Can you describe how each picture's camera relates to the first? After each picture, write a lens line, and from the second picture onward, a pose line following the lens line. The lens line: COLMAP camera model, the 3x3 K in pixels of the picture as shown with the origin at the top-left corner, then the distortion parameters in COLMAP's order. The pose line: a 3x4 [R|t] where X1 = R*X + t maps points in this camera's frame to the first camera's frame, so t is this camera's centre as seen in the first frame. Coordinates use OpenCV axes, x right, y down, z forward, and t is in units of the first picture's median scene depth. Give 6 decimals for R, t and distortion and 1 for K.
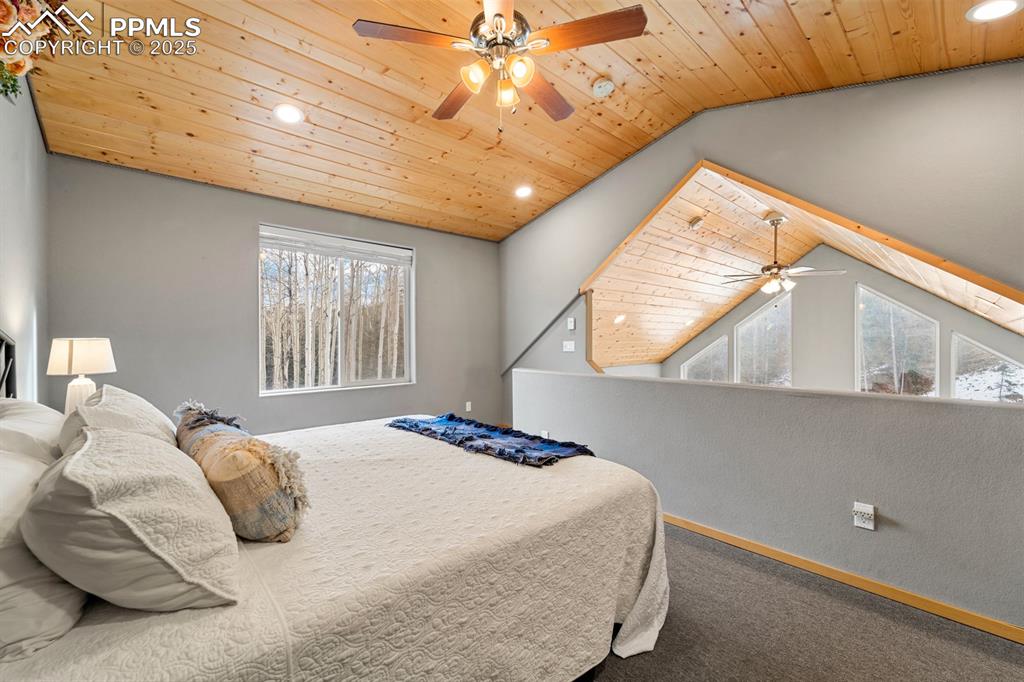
lens RADIAL K [[409.7, 0, 509.0], [0, 409.7, 339.4], [0, 0, 1]] dist [-0.000598, -0.001853]
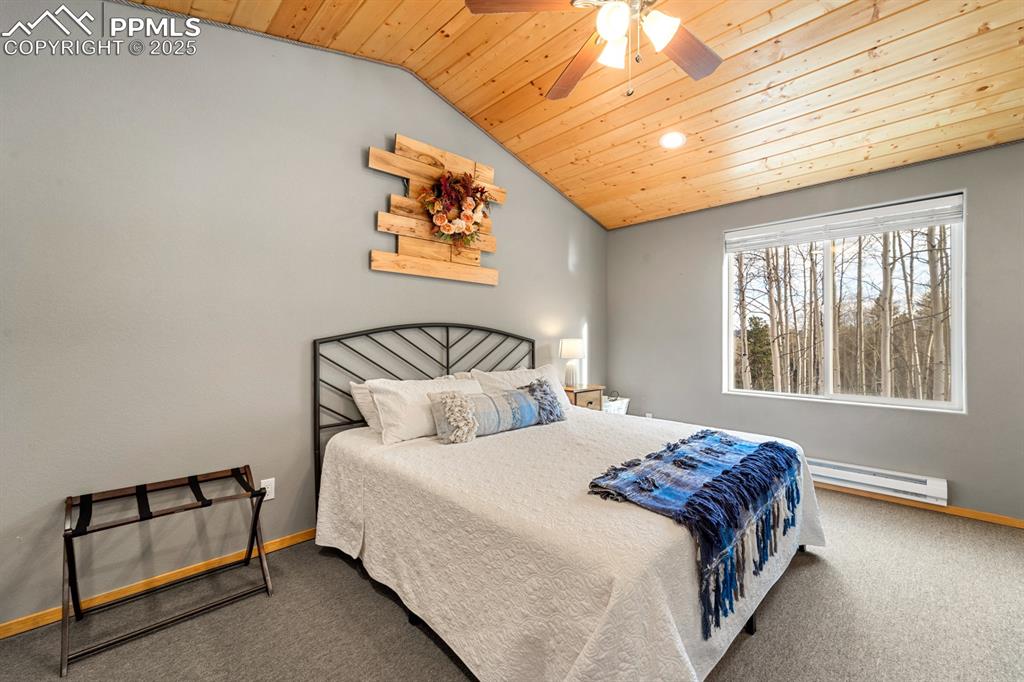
lens RADIAL K [[409.7, 0, 506.6], [0, 409.7, 338.4], [0, 0, 1]] dist [-0.000598, -0.001853]
pose [[0.043343, -0.002144, -0.999058, 0.558053], [-0.002409, 0.999995, -0.002250, -0.001231], [0.999057, 0.002505, 0.043338, 0.487695]]
